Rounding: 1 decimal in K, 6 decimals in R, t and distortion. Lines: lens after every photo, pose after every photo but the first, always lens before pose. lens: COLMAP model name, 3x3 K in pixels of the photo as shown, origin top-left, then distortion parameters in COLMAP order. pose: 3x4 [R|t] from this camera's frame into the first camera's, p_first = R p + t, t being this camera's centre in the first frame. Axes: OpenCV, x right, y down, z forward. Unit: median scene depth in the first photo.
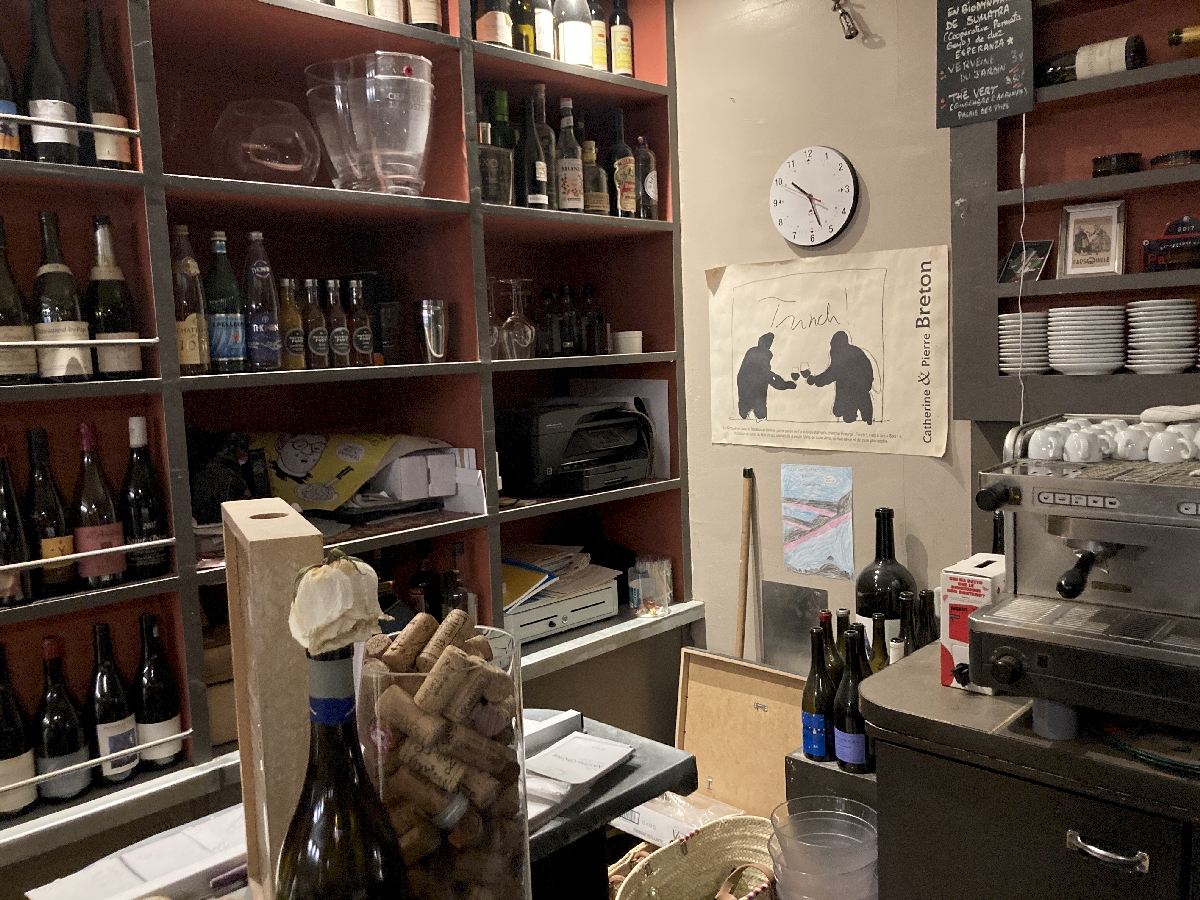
lens RADIAL K [[975.1, 0, 599.8], [0, 975.1, 449.8], [0, 0, 1]] dist [-0.010446, -0.004705]
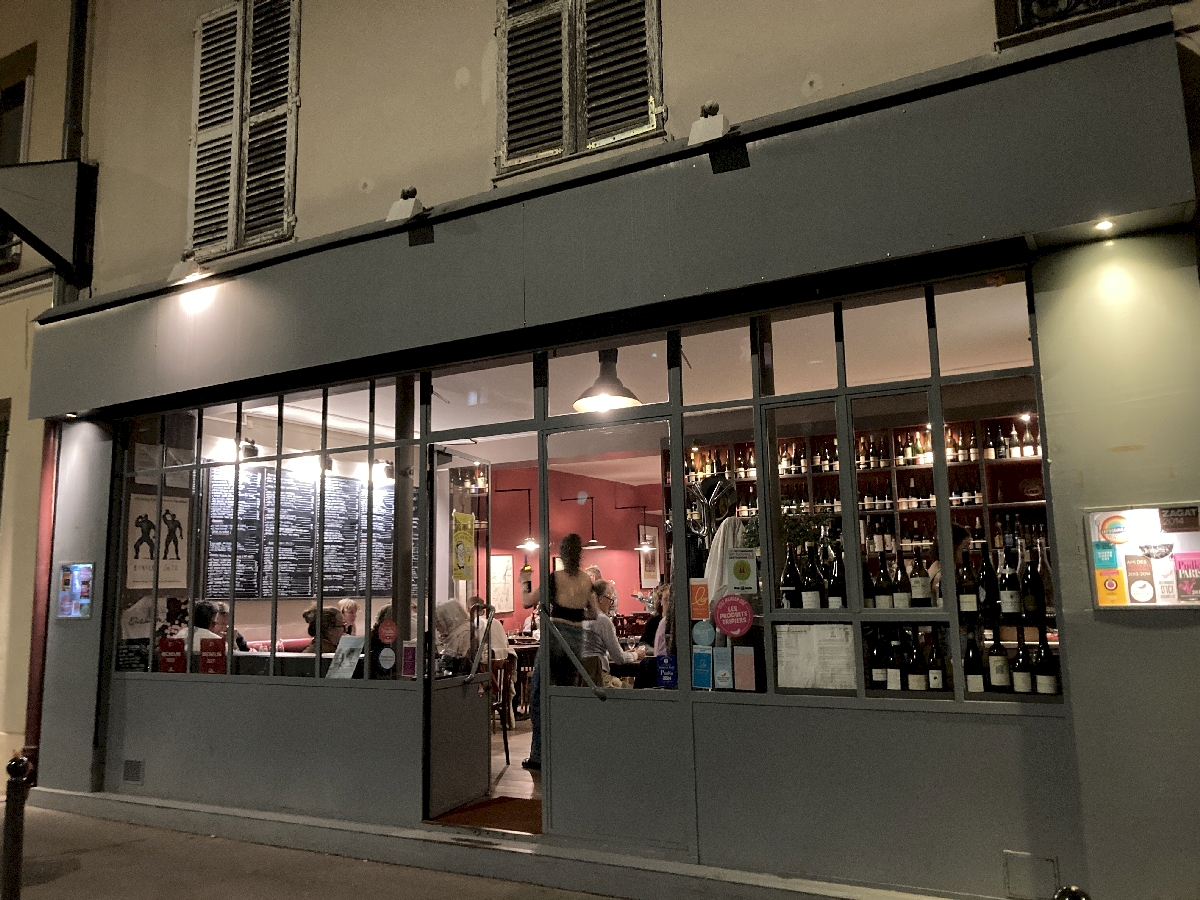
lens RADIAL K [[975.1, 0, 599.8], [0, 975.1, 446.4], [0, 0, 1]] dist [-0.010446, -0.004705]
pose [[0.260631, -0.103119, -0.959916, 3.474564], [-0.083567, 0.988138, -0.128840, 0.182133], [0.961815, 0.113797, 0.248922, -1.903220]]
